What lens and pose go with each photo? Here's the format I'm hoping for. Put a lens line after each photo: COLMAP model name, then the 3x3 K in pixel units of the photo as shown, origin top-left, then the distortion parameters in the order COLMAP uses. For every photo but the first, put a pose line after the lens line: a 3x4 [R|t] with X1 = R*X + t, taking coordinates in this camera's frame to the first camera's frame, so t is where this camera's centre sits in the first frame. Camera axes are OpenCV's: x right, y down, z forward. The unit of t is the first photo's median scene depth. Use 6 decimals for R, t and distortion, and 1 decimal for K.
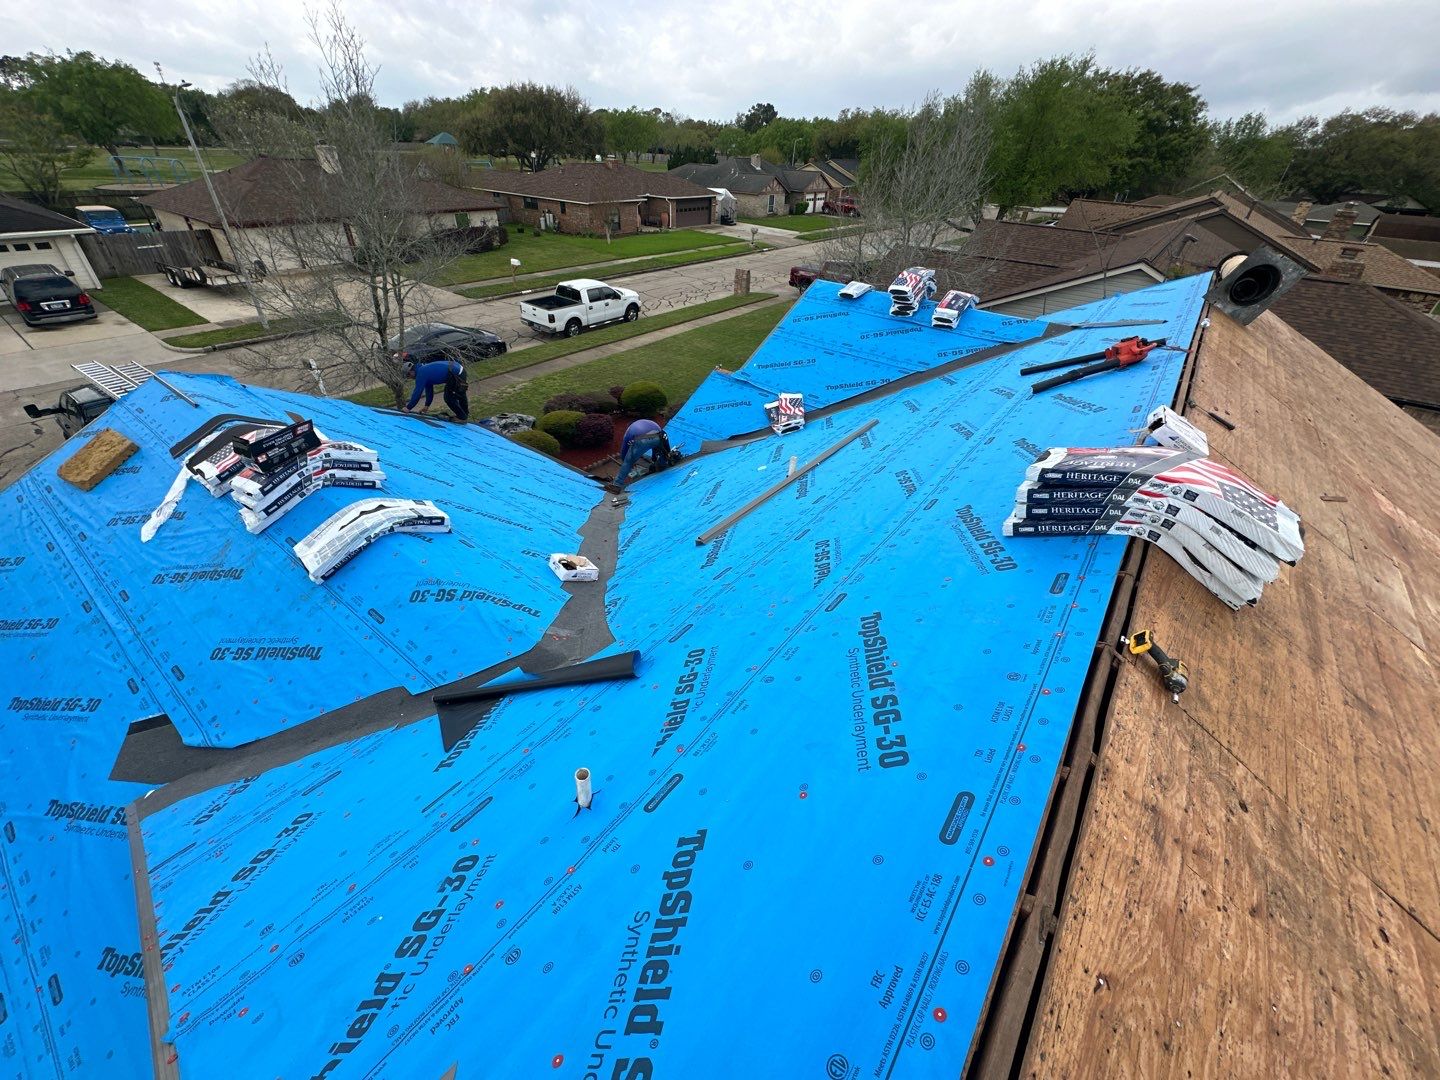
lens RADIAL K [[571.4, 0, 717.6], [0, 571.4, 540.1], [0, 0, 1]] dist [0.001701, 0.000067]
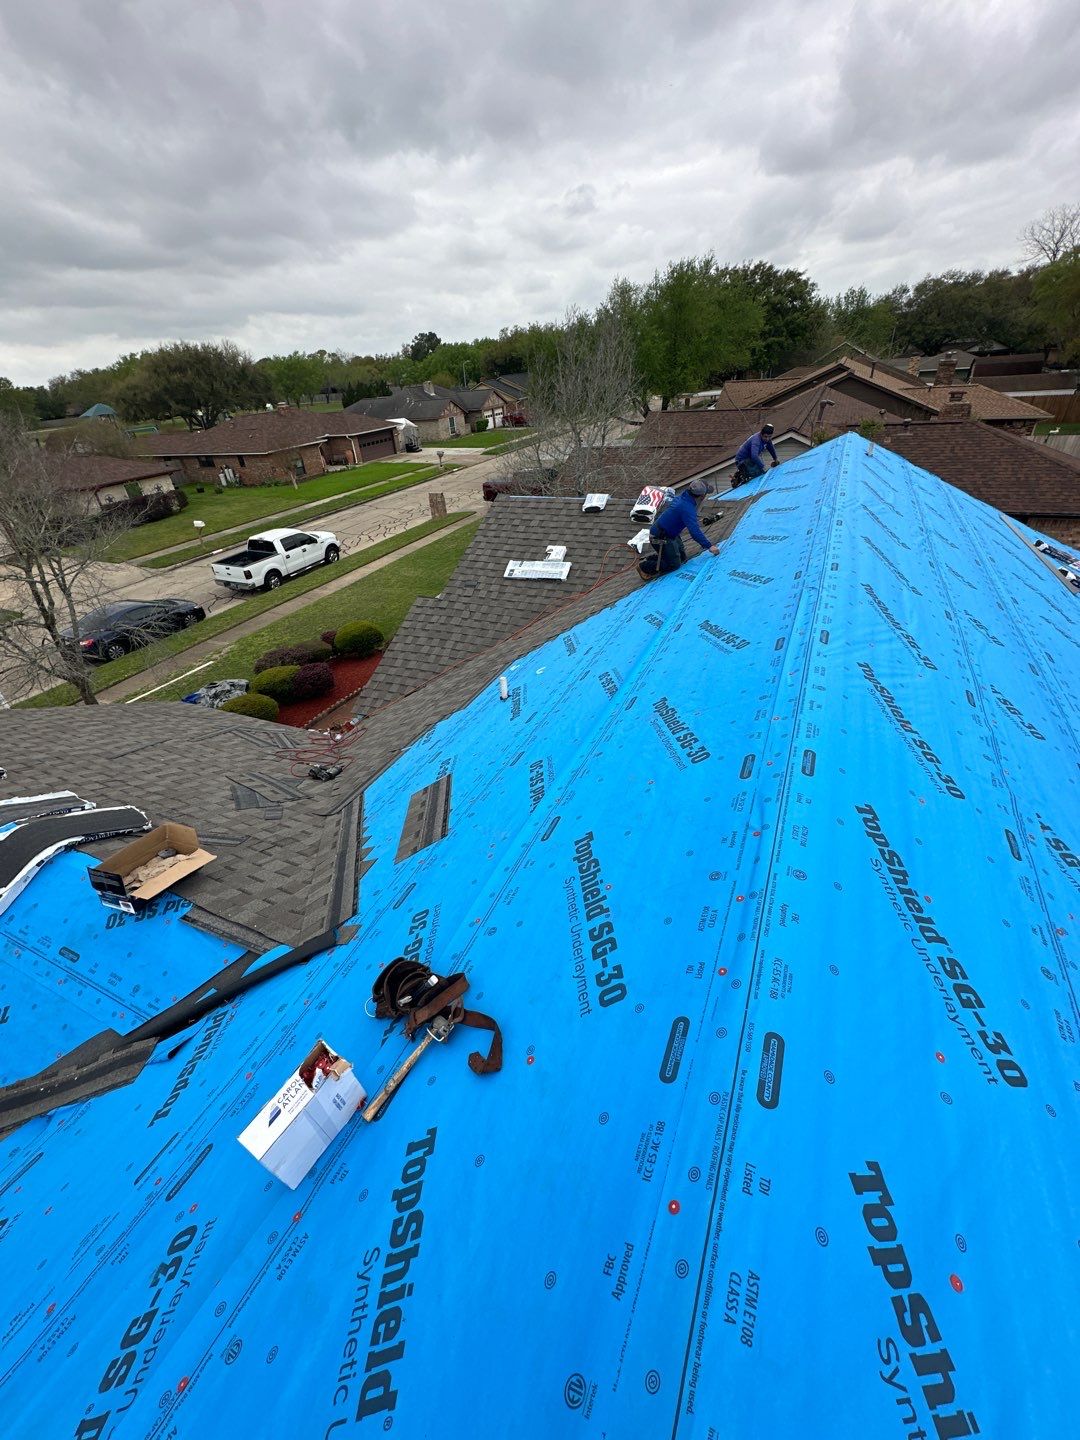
lens RADIAL K [[574.8, 0, 542.2], [0, 574.8, 720.5], [0, 0, 1]] dist [-0.001233, 0.000481]
pose [[0.969015, -0.211718, 0.127223, 0.020247], [0.217992, 0.975232, -0.037444, -0.007287], [-0.116144, 0.064018, 0.991167, 0.002549]]
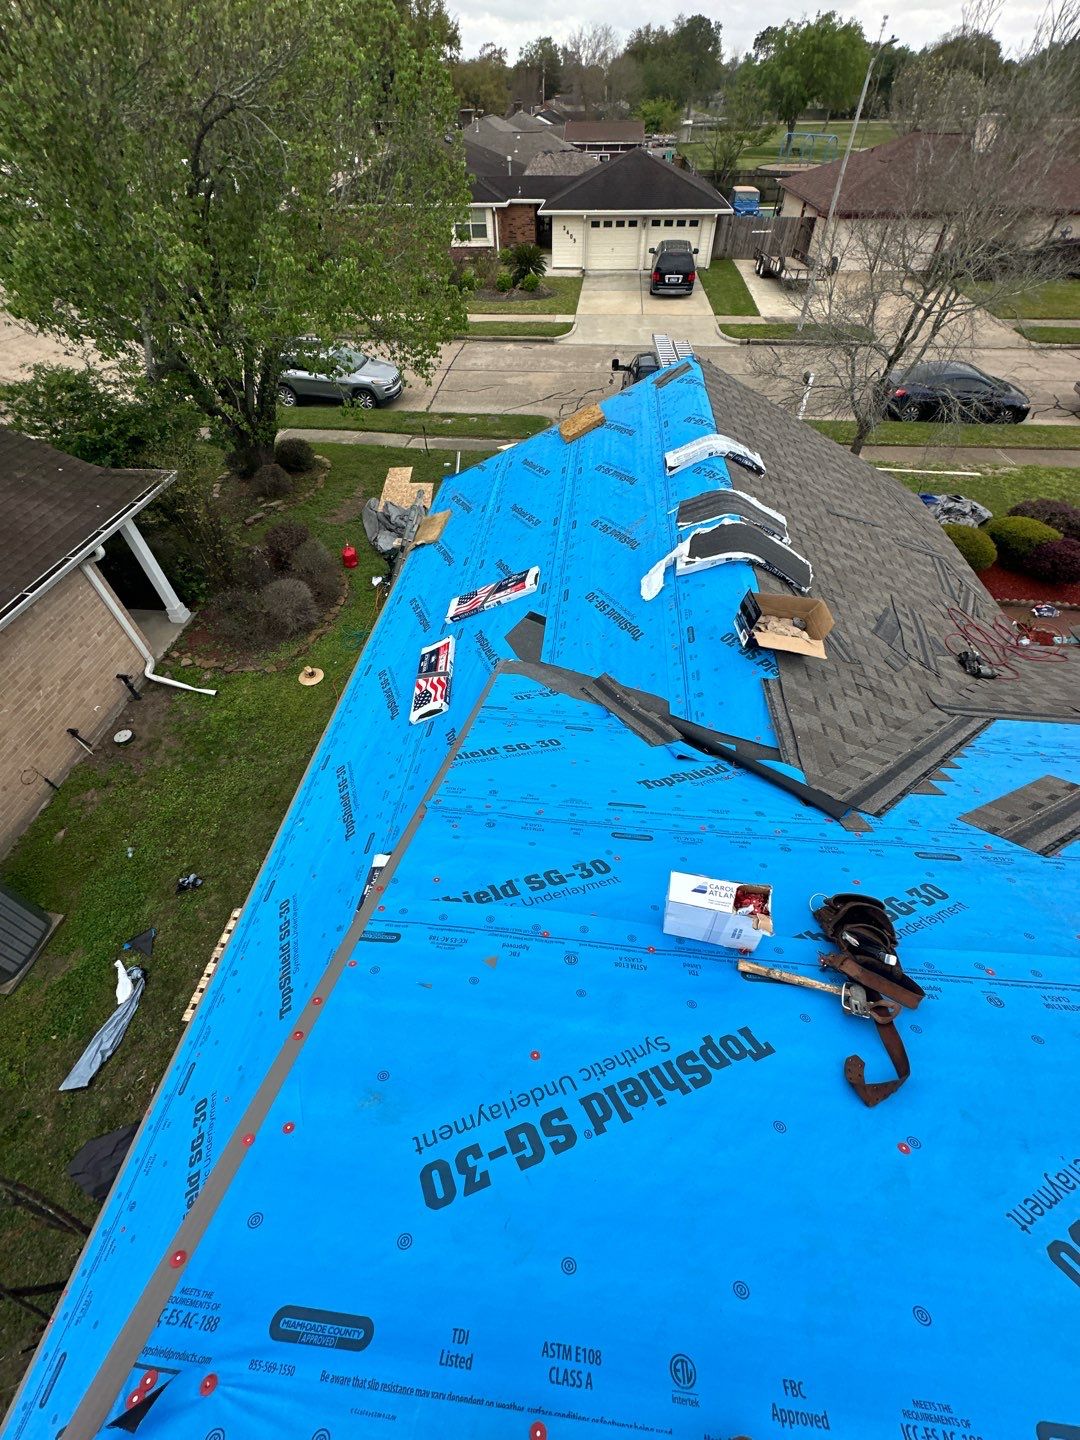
lens RADIAL K [[574.8, 0, 542.2], [0, 574.8, 720.5], [0, 0, 1]] dist [-0.001233, 0.000481]
pose [[0.529183, 0.599135, -0.600835, 0.002021], [-0.460776, 0.797514, 0.389432, -0.008411], [0.712497, 0.070770, 0.698098, 0.012713]]
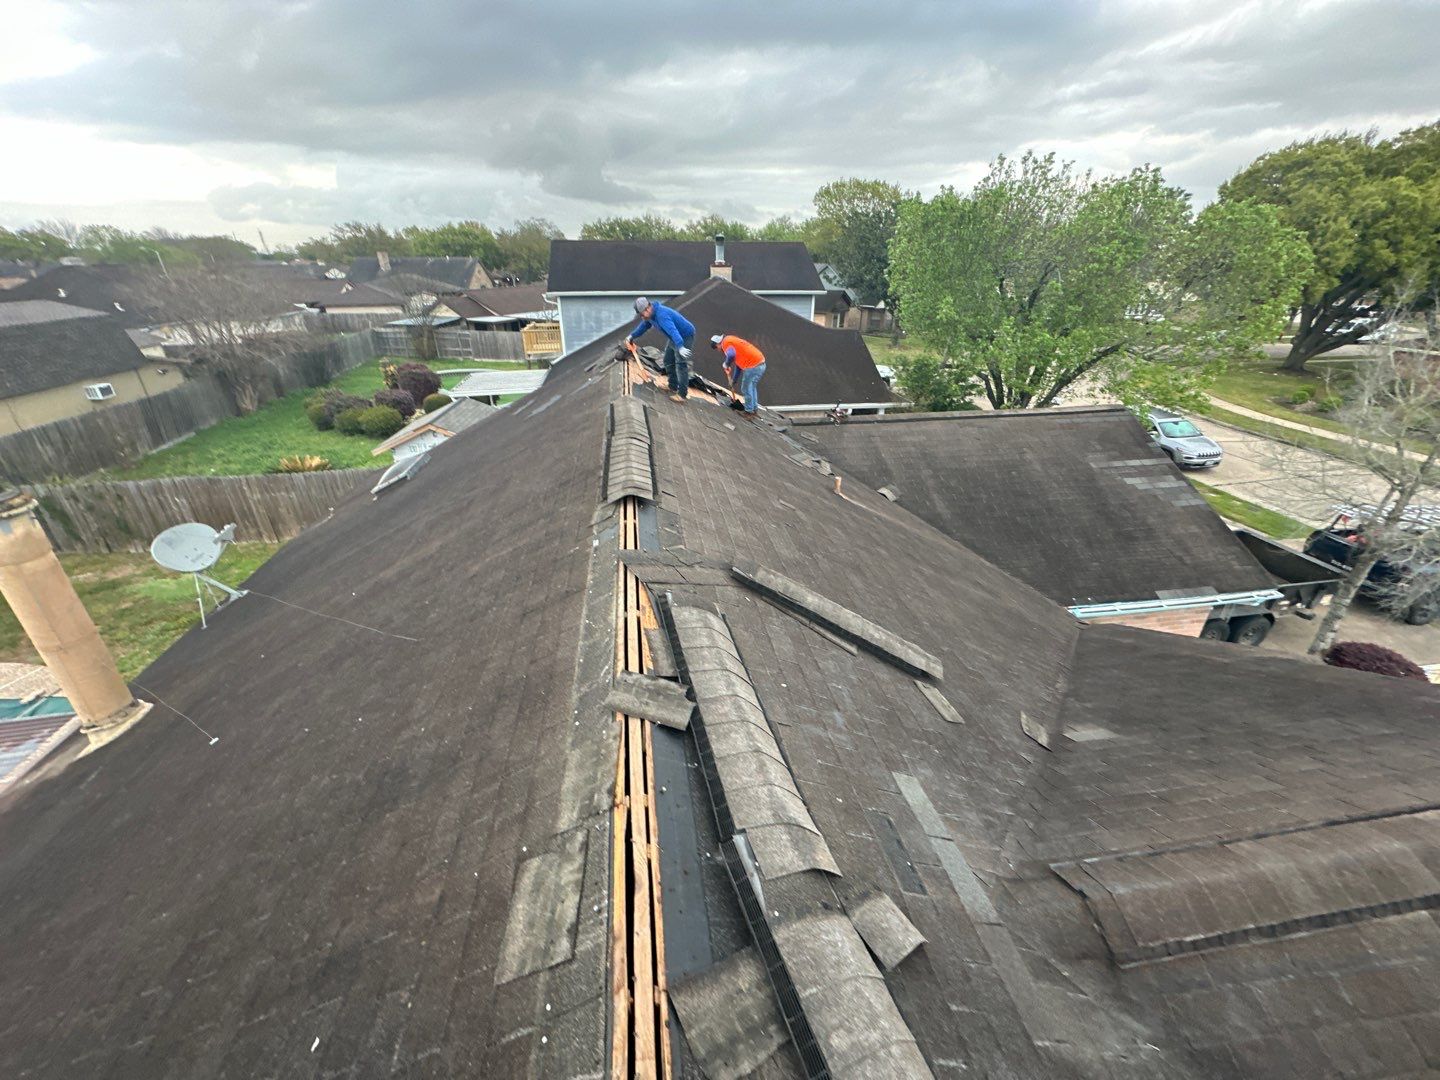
lens RADIAL K [[574.8, 0, 720.0], [0, 574.8, 540.0], [0, 0, 1]] dist [-0.001233, 0.000481]
pose [[-0.685504, 0.287990, -0.668690, 0.399926], [-0.441684, 0.565638, 0.696397, -0.279515], [0.578792, 0.772733, -0.260546, 0.419224]]
